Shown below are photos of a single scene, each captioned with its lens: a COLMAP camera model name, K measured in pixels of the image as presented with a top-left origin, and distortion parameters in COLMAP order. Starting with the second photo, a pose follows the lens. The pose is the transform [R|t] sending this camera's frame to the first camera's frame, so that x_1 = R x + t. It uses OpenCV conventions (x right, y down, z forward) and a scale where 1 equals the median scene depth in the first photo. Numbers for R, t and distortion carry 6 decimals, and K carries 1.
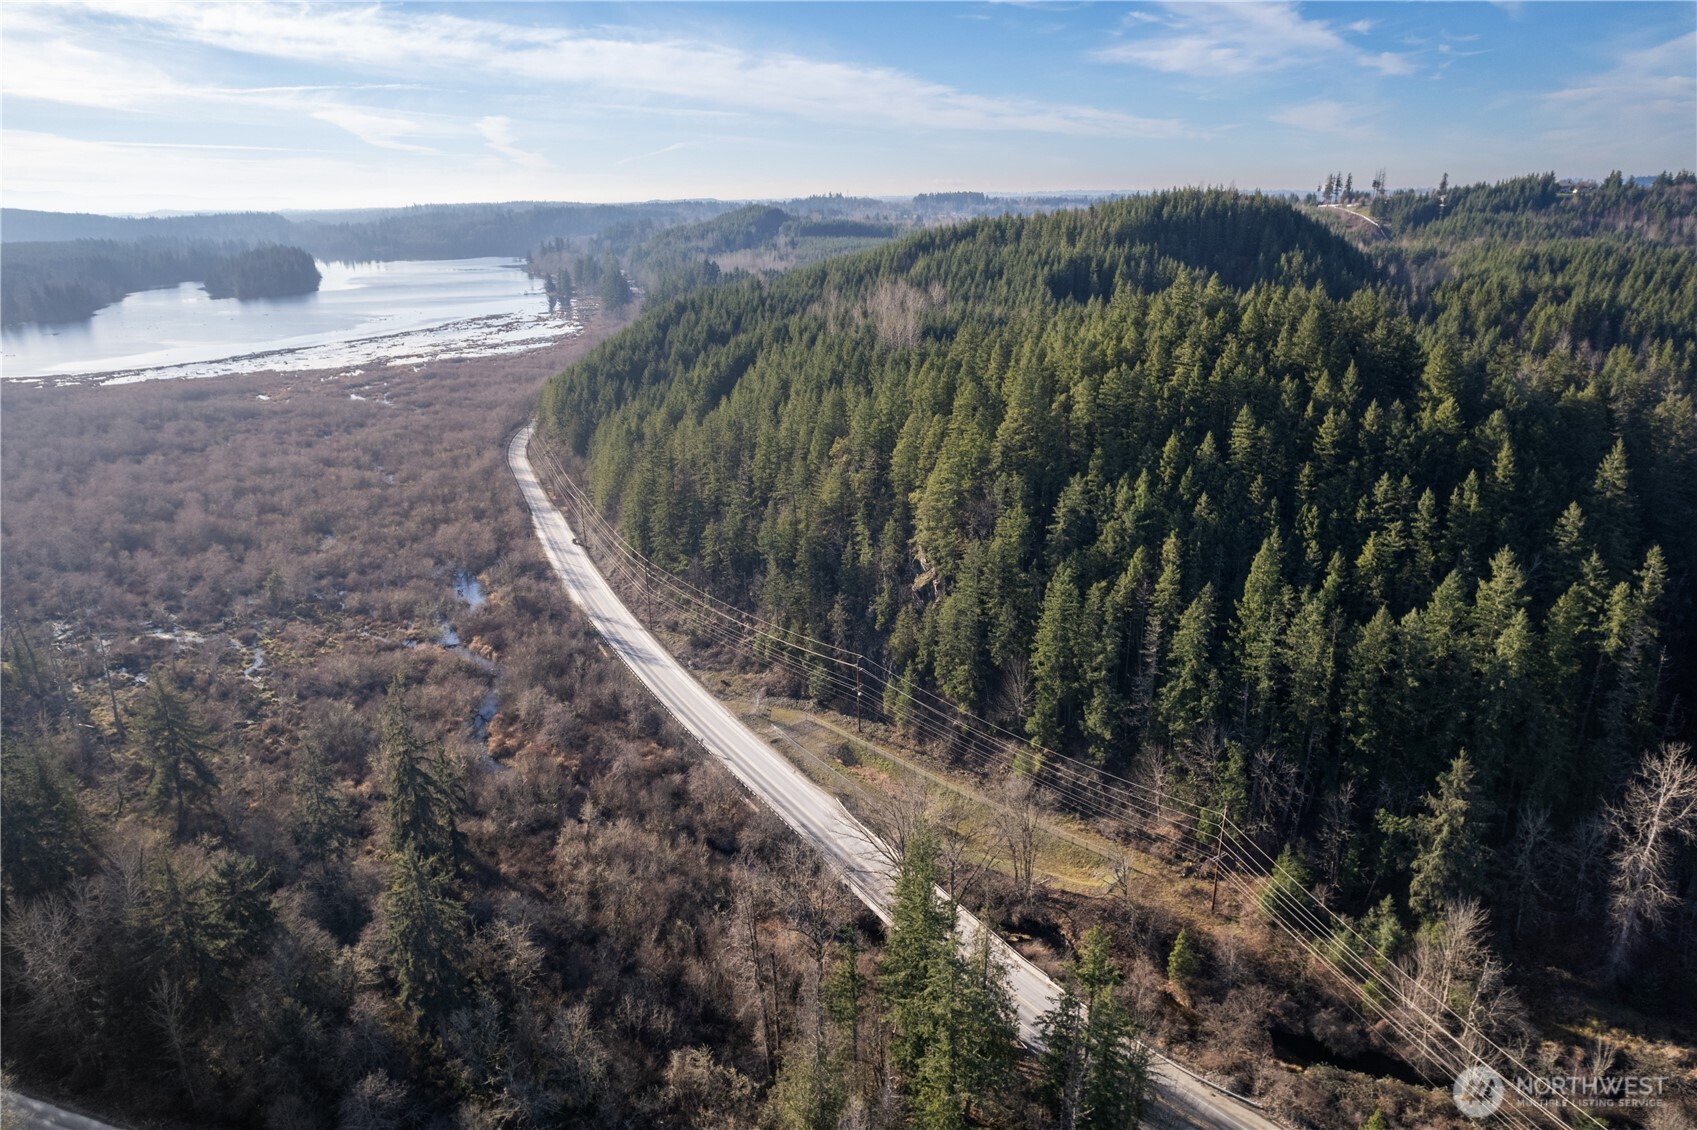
lens RADIAL K [[1115.0, 0, 875.1], [0, 1115.0, 534.3], [0, 0, 1]] dist [-0.075971, 0.071337]
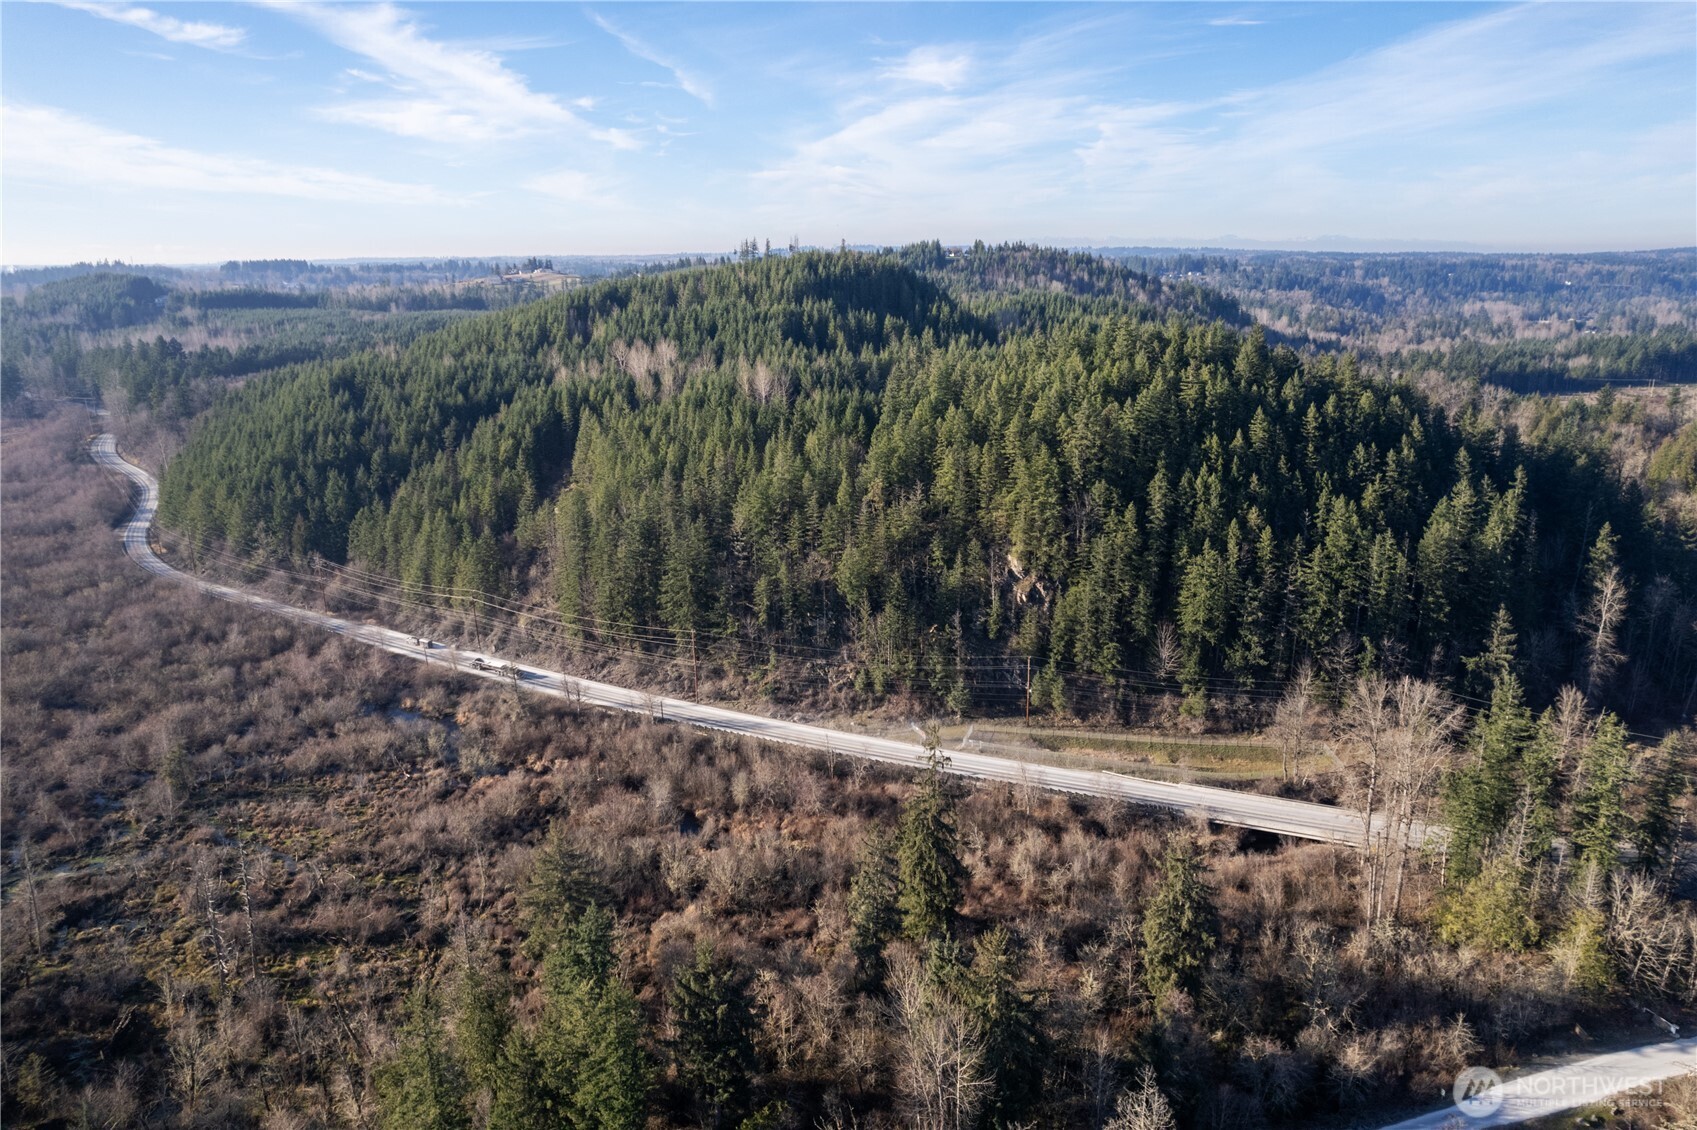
lens RADIAL K [[1113.6, 0, 869.1], [0, 1113.6, 569.4], [0, 0, 1]] dist [-0.039380, 0.023299]
pose [[0.803764, -0.154232, 0.574609, -0.148236], [0.170259, 0.985050, 0.026240, -0.006472], [-0.570066, 0.076741, 0.818007, 0.030790]]
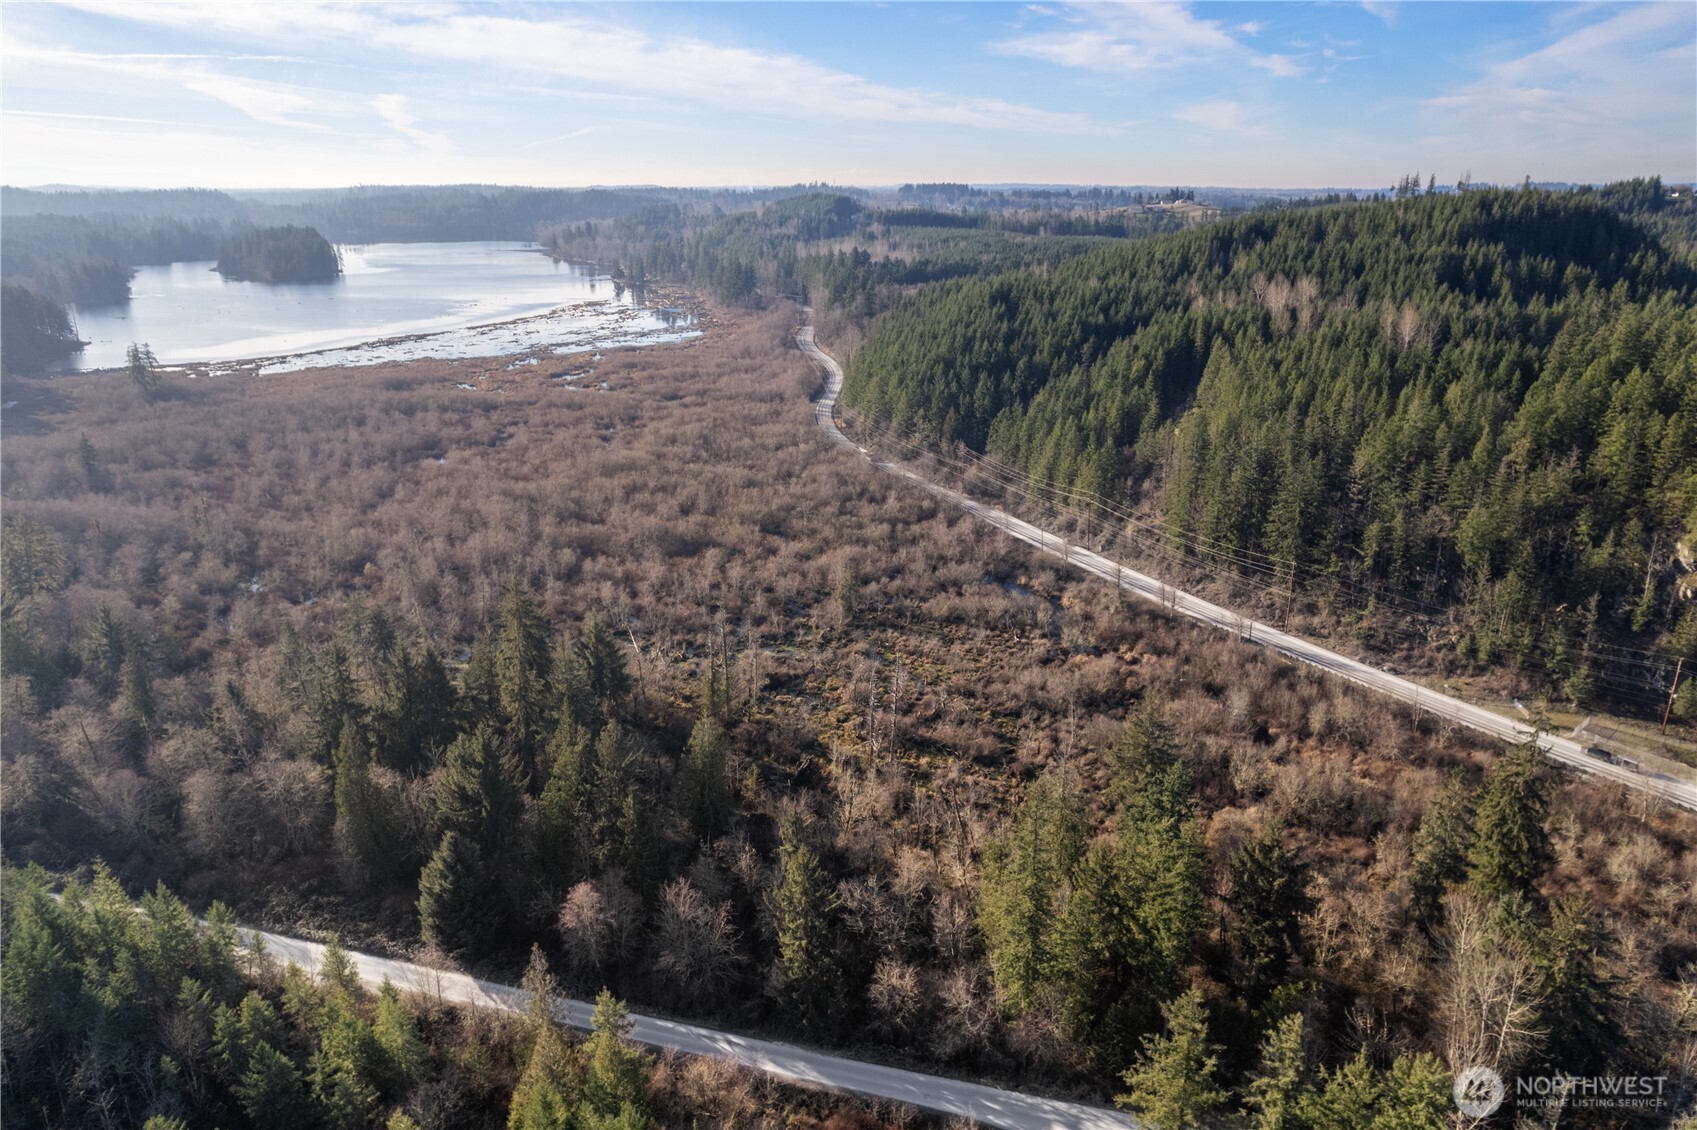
lens RADIAL K [[1115.0, 0, 866.1], [0, 1115.0, 558.2], [0, 0, 1]] dist [-0.075971, 0.071337]
pose [[0.995089, -0.012451, 0.098203, -0.162676], [0.009746, 0.999561, 0.027972, -0.001432], [-0.098508, -0.026877, 0.994773, 0.014959]]
